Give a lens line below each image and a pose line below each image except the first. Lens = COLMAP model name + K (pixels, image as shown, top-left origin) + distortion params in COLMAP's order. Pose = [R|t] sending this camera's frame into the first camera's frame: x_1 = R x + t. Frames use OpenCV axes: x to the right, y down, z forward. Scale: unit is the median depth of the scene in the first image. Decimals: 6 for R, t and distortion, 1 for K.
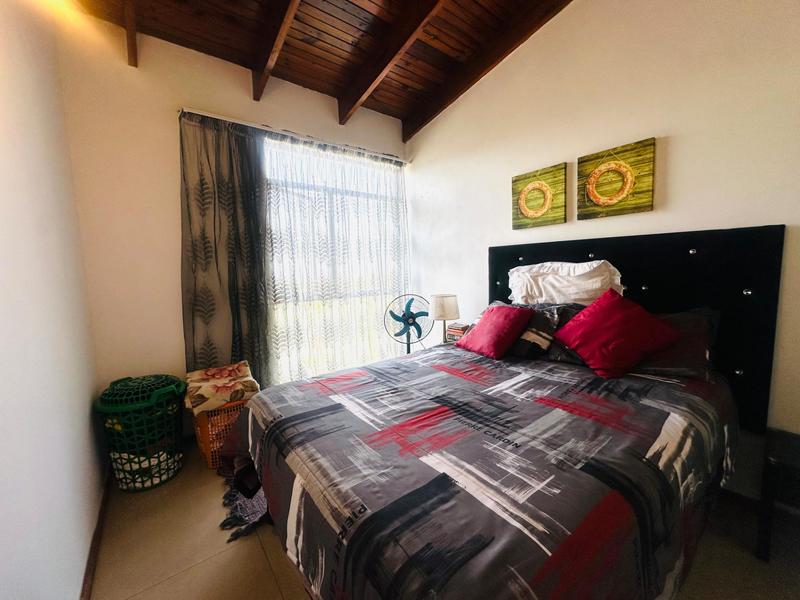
lens RADIAL K [[319.3, 0, 400.0], [0, 319.3, 300.0], [0, 0, 1]] dist [-0.023335, -0.000130]
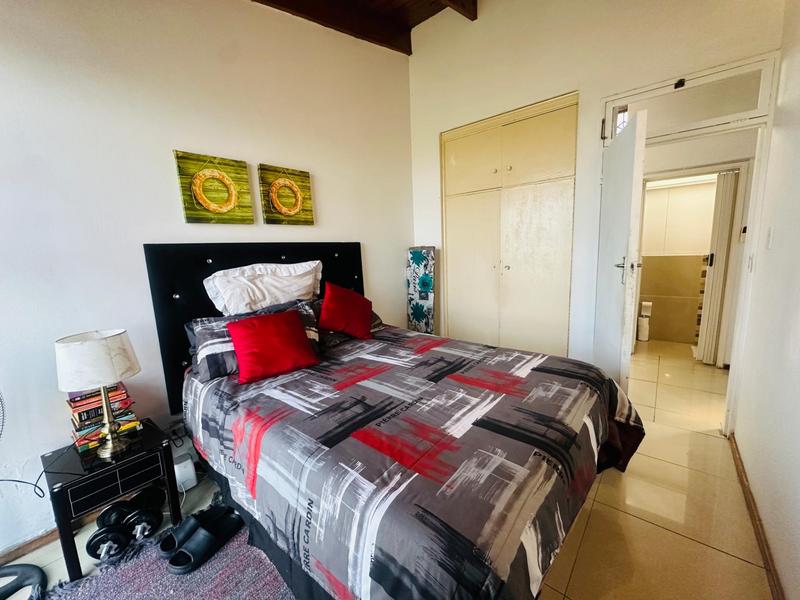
lens RADIAL K [[310.8, 0, 400.0], [0, 310.8, 300.0], [0, 0, 1]] dist [-0.033872, 0.000012]
pose [[-0.211242, -0.088097, 0.973456, -0.558472], [0.166020, 0.978225, 0.124556, -0.062091], [-0.963231, 0.187925, -0.192016, 0.844897]]
